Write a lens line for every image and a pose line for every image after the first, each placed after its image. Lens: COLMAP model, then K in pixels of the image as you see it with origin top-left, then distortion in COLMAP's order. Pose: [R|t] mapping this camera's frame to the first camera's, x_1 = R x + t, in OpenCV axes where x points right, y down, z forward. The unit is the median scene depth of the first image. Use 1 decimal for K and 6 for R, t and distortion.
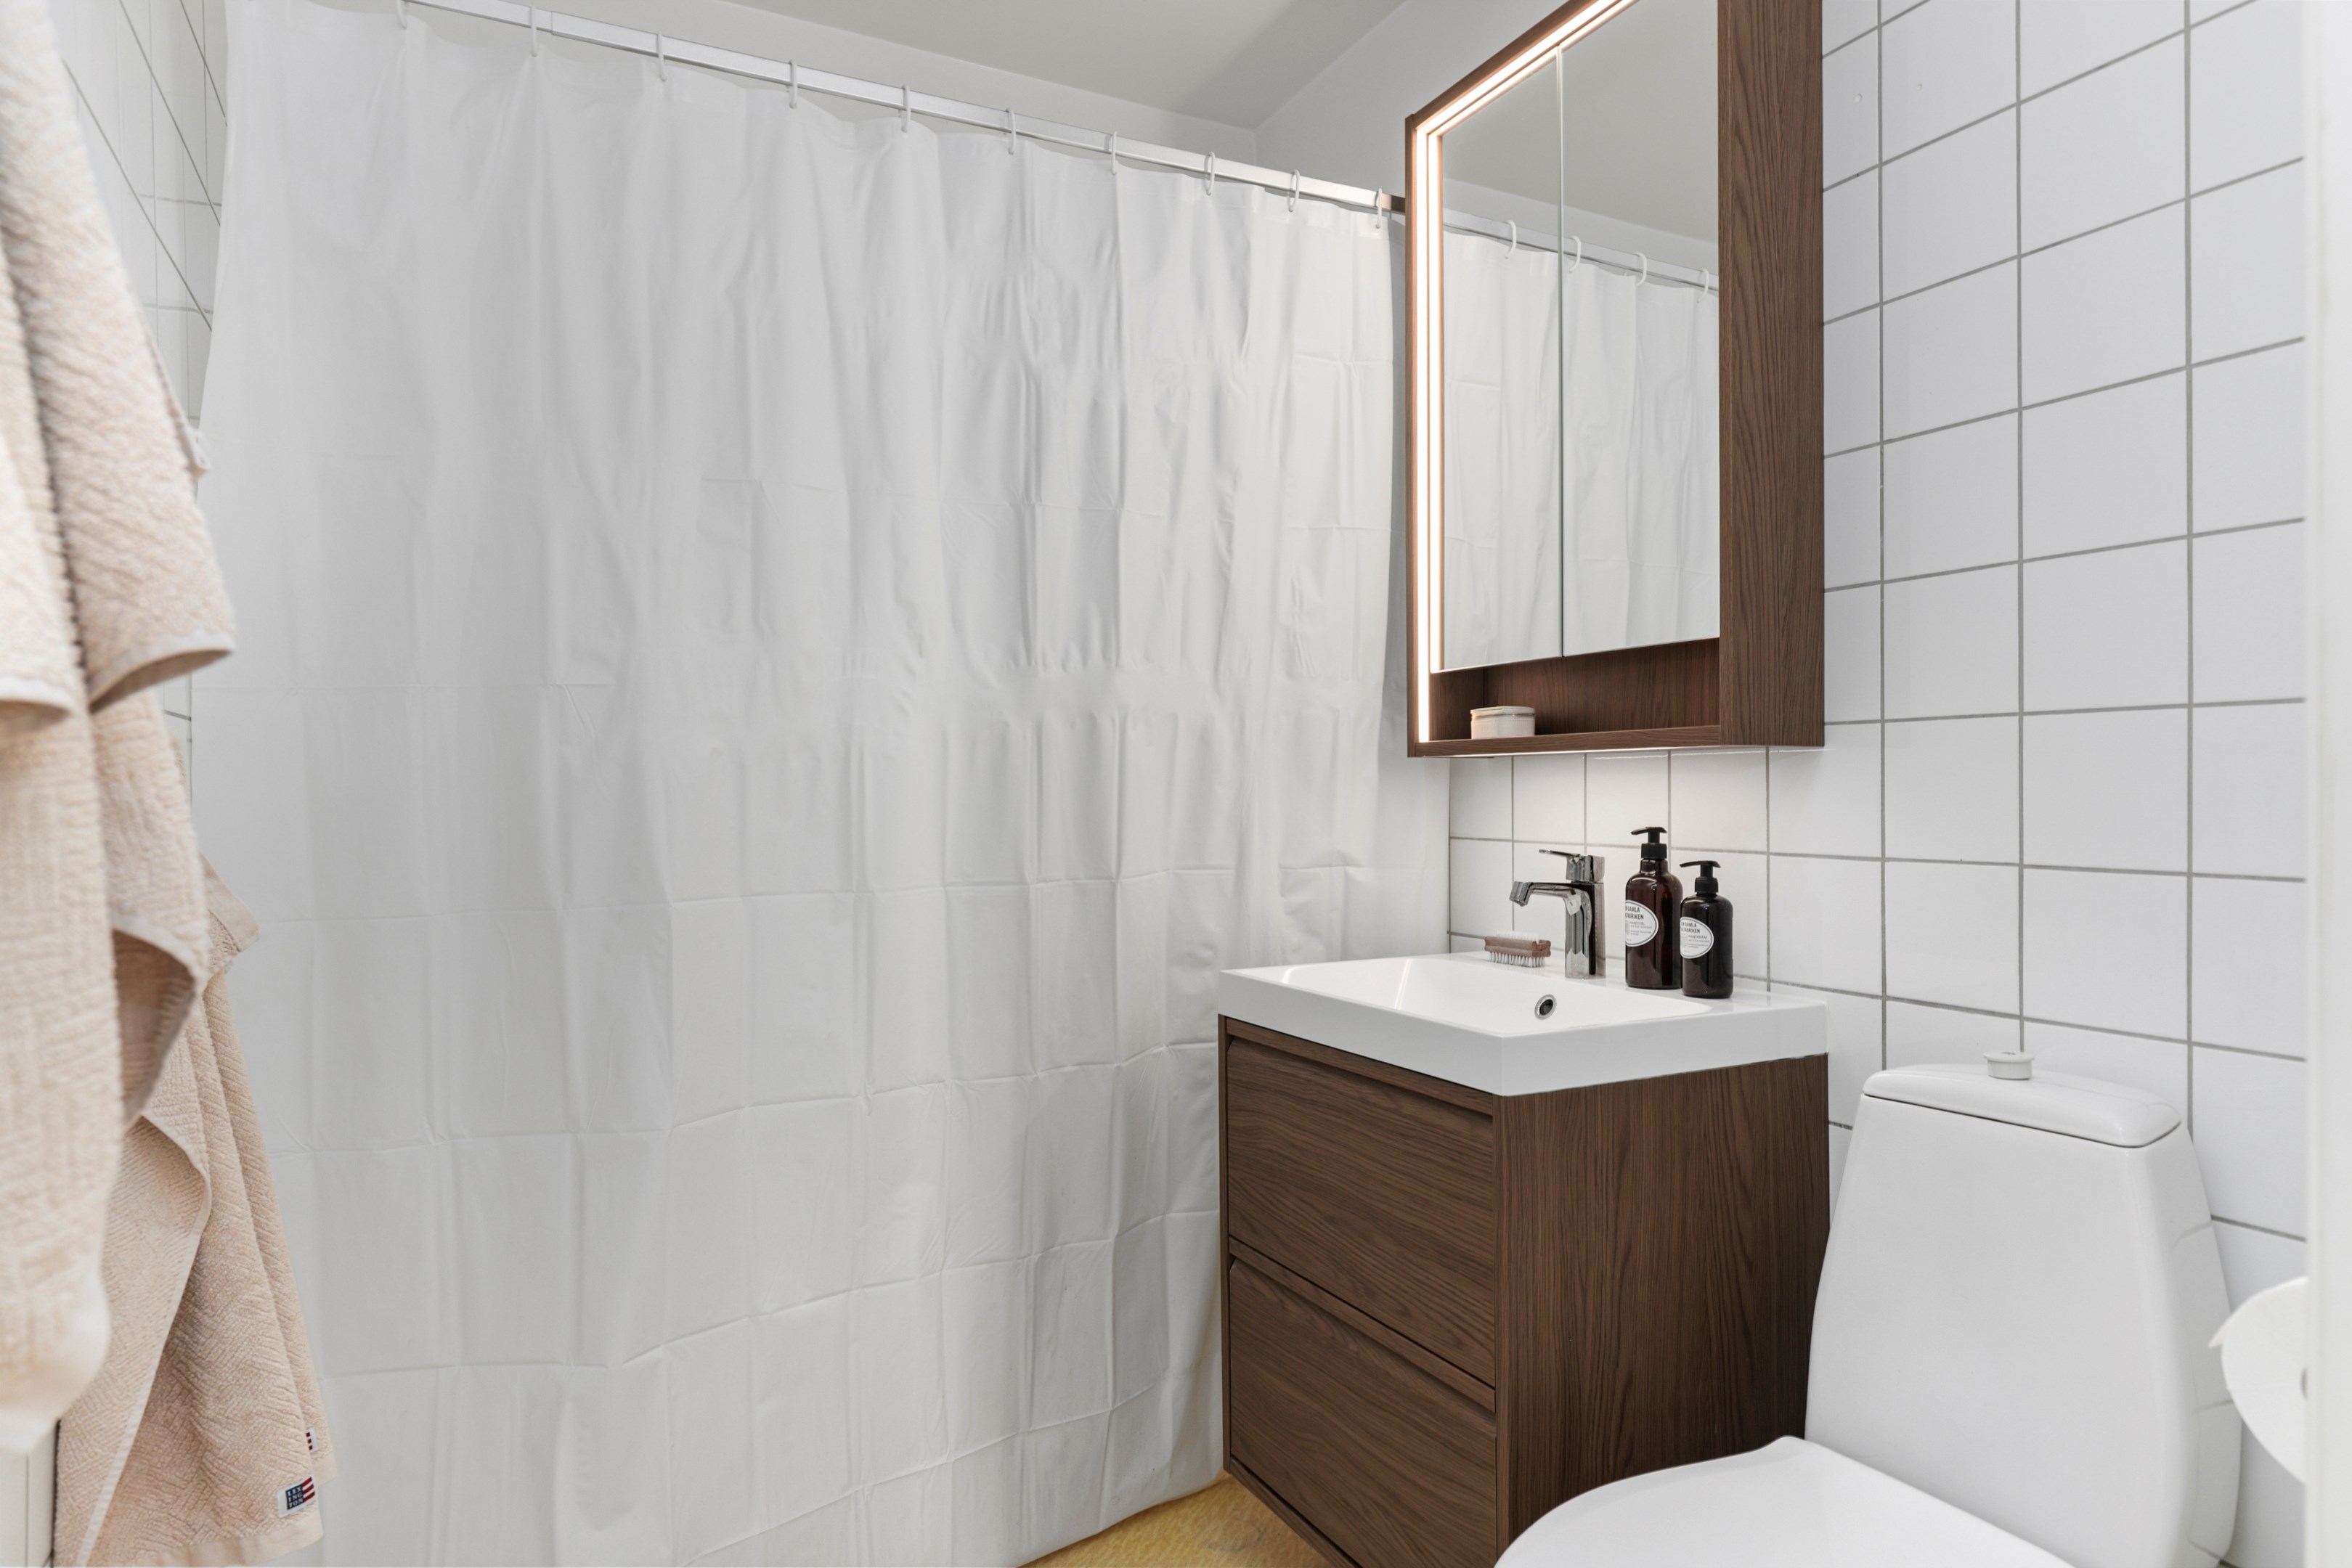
lens RADIAL K [[1346.1, 0, 1175.8], [0, 1346.1, 783.9], [0, 0, 1]] dist [-0.042514, 0.001397]
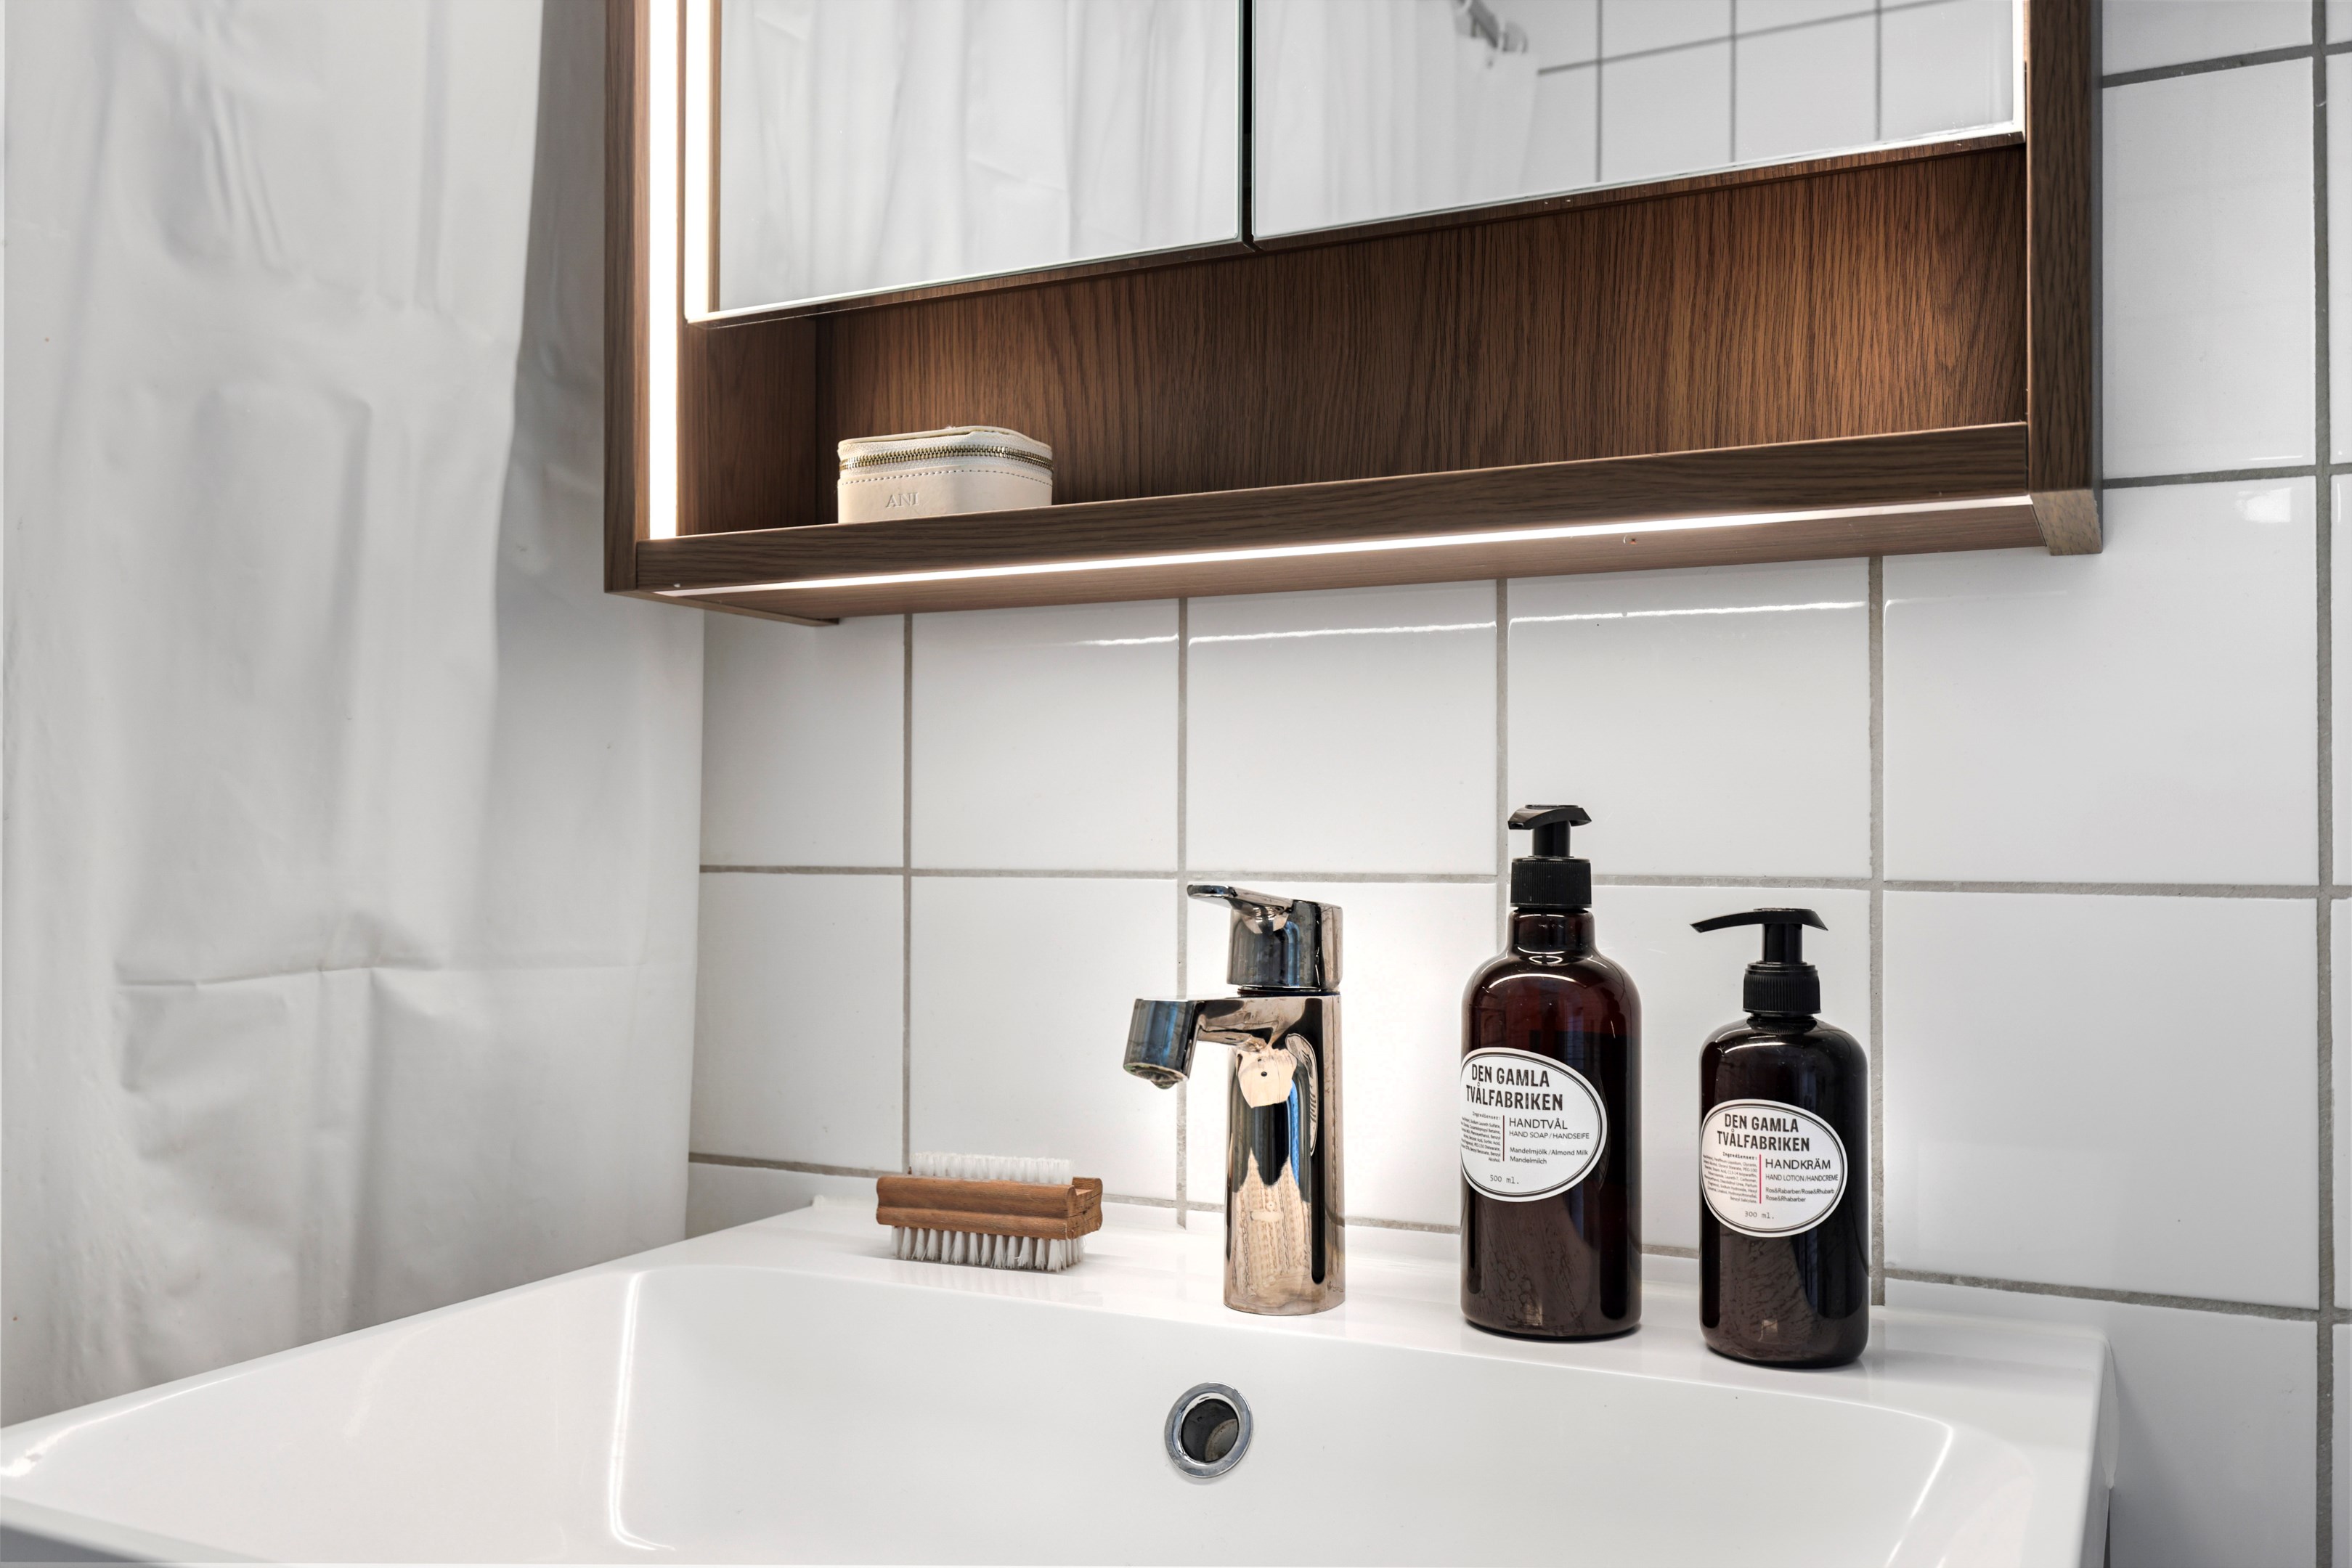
lens RADIAL K [[2004.5, 0, 1179.6], [0, 2004.5, 806.8], [0, 0, 1]] dist [-0.012242, 0.009734]
pose [[0.800544, 0.007565, 0.599226, 0.009146], [-0.005235, 0.999970, -0.005632, 0.031389], [-0.599251, 0.001372, 0.800560, 0.603478]]
